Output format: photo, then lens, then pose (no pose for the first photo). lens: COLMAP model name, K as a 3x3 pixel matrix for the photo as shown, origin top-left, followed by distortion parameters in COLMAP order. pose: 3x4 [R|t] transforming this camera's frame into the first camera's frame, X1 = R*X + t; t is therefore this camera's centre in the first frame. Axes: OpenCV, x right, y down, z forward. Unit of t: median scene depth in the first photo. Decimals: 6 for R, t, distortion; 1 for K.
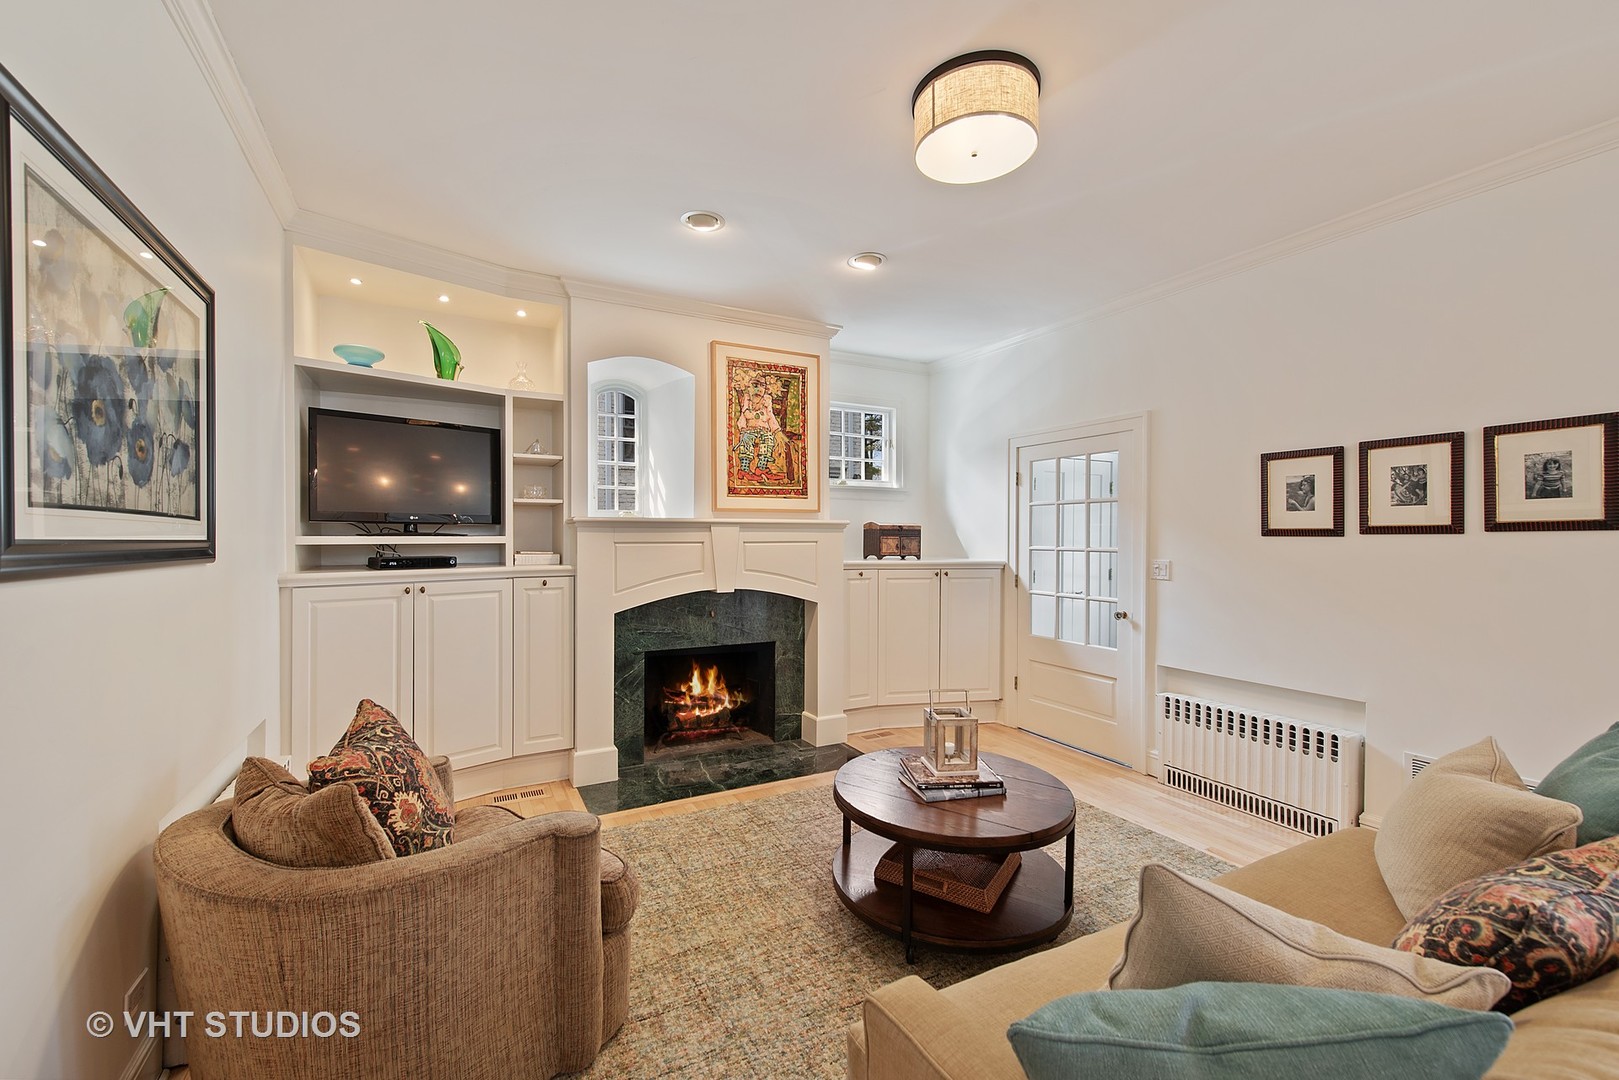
lens RADIAL K [[654.2, 0, 807.8], [0, 654.2, 540.5], [0, 0, 1]] dist [0.003533, 0.000069]
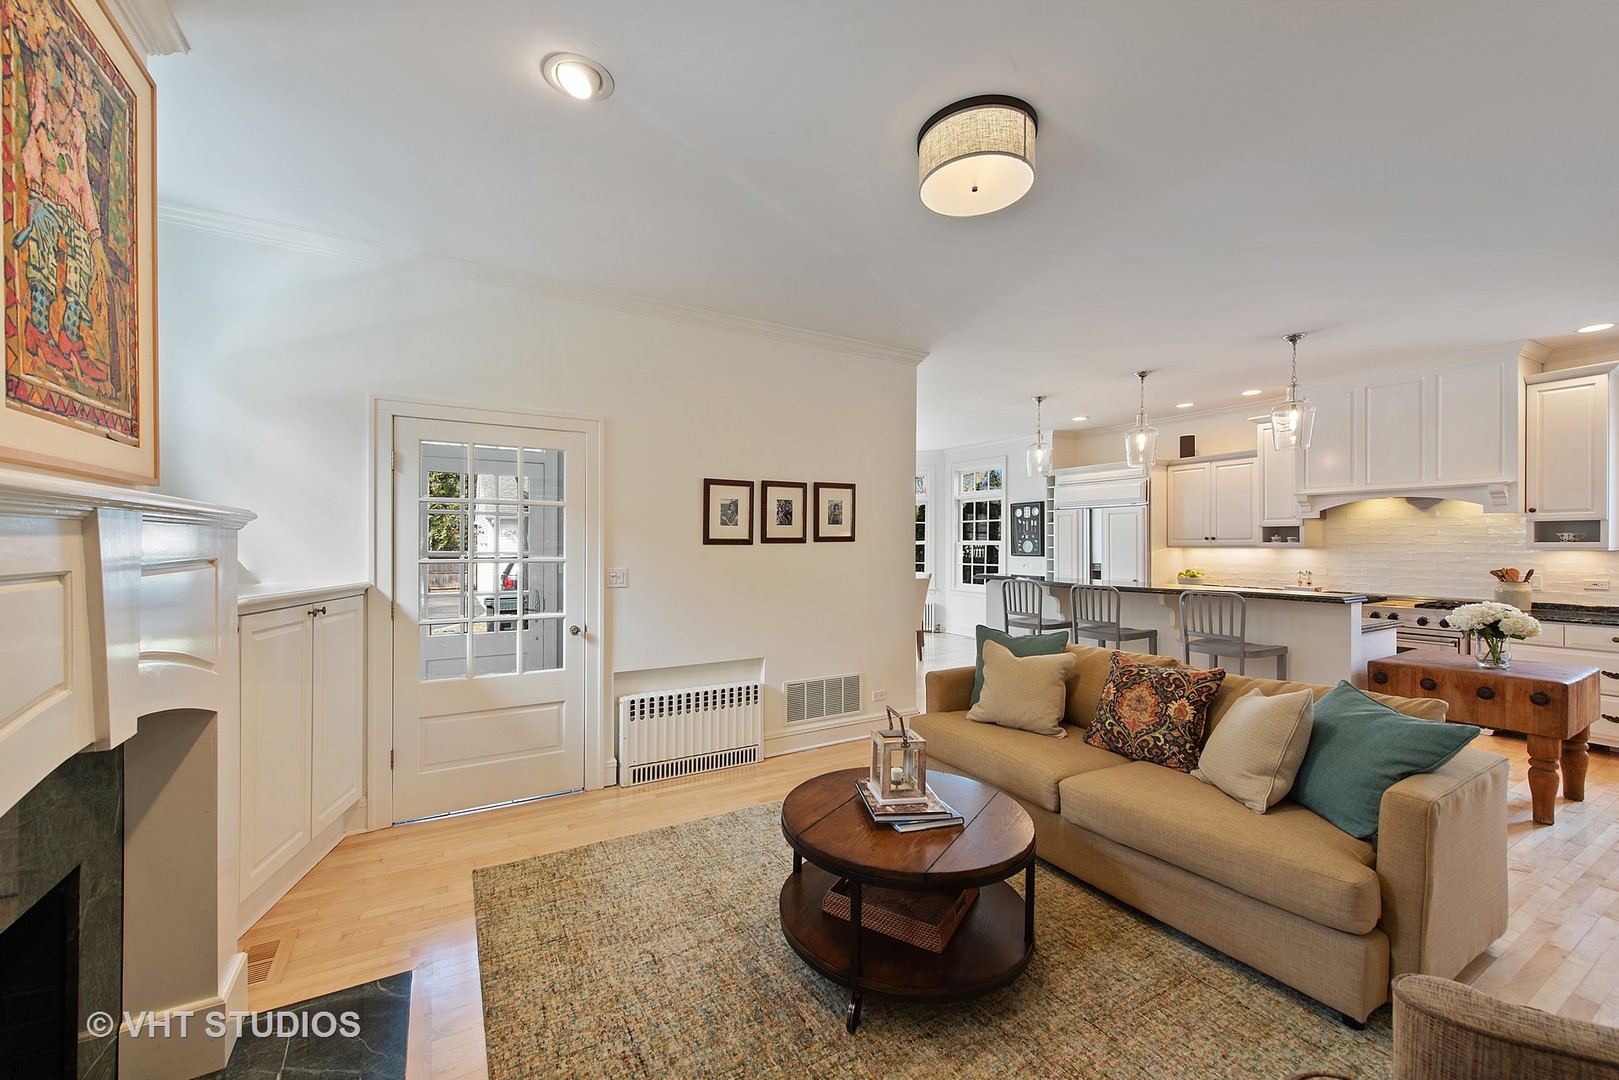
lens RADIAL K [[631.1, 0, 792.4], [0, 631.1, 545.1], [0, 0, 1]] dist [0.009663, -0.001667]
pose [[-0.018556, -0.004869, 0.999816, -0.384898], [0.003561, 0.999981, 0.004936, -0.008382], [-0.999821, 0.003652, -0.018538, 0.652151]]
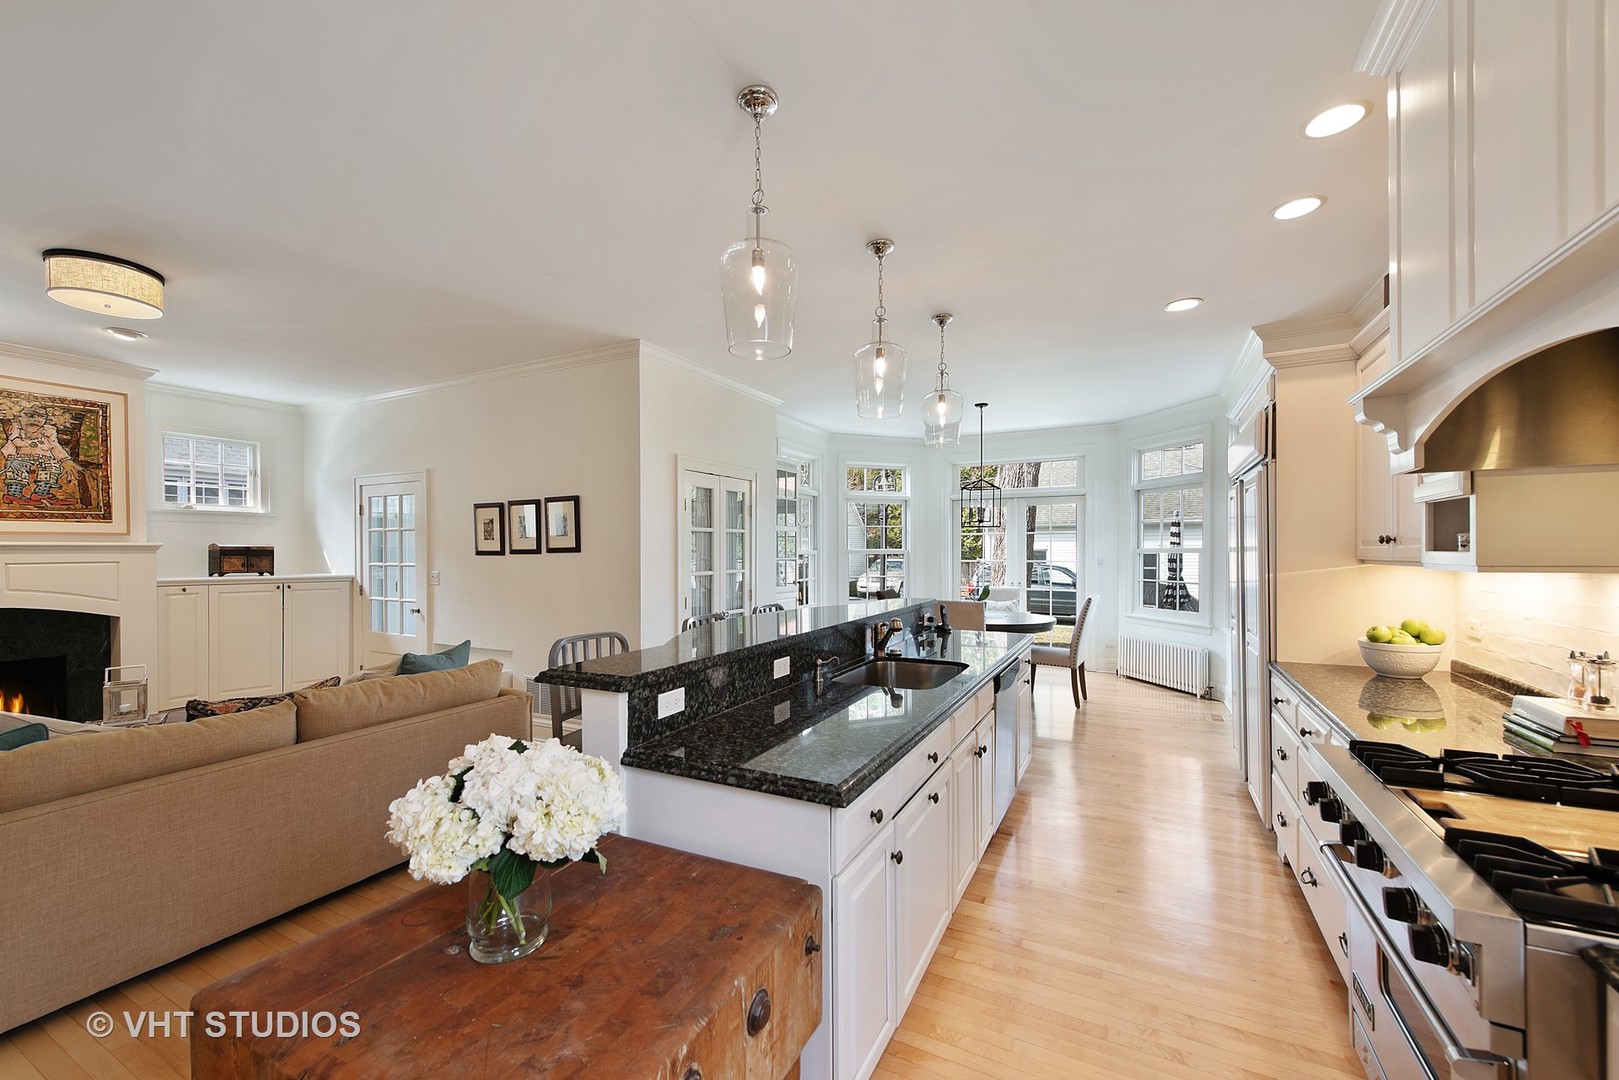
lens RADIAL K [[631.1, 0, 798.1], [0, 631.1, 554.8], [0, 0, 1]] dist [0.009663, -0.001667]
pose [[0.830483, -0.007474, 0.556994, 0.372008], [0.007117, 0.999971, 0.002806, -0.005170], [-0.556998, 0.001634, 0.830512, -0.546128]]
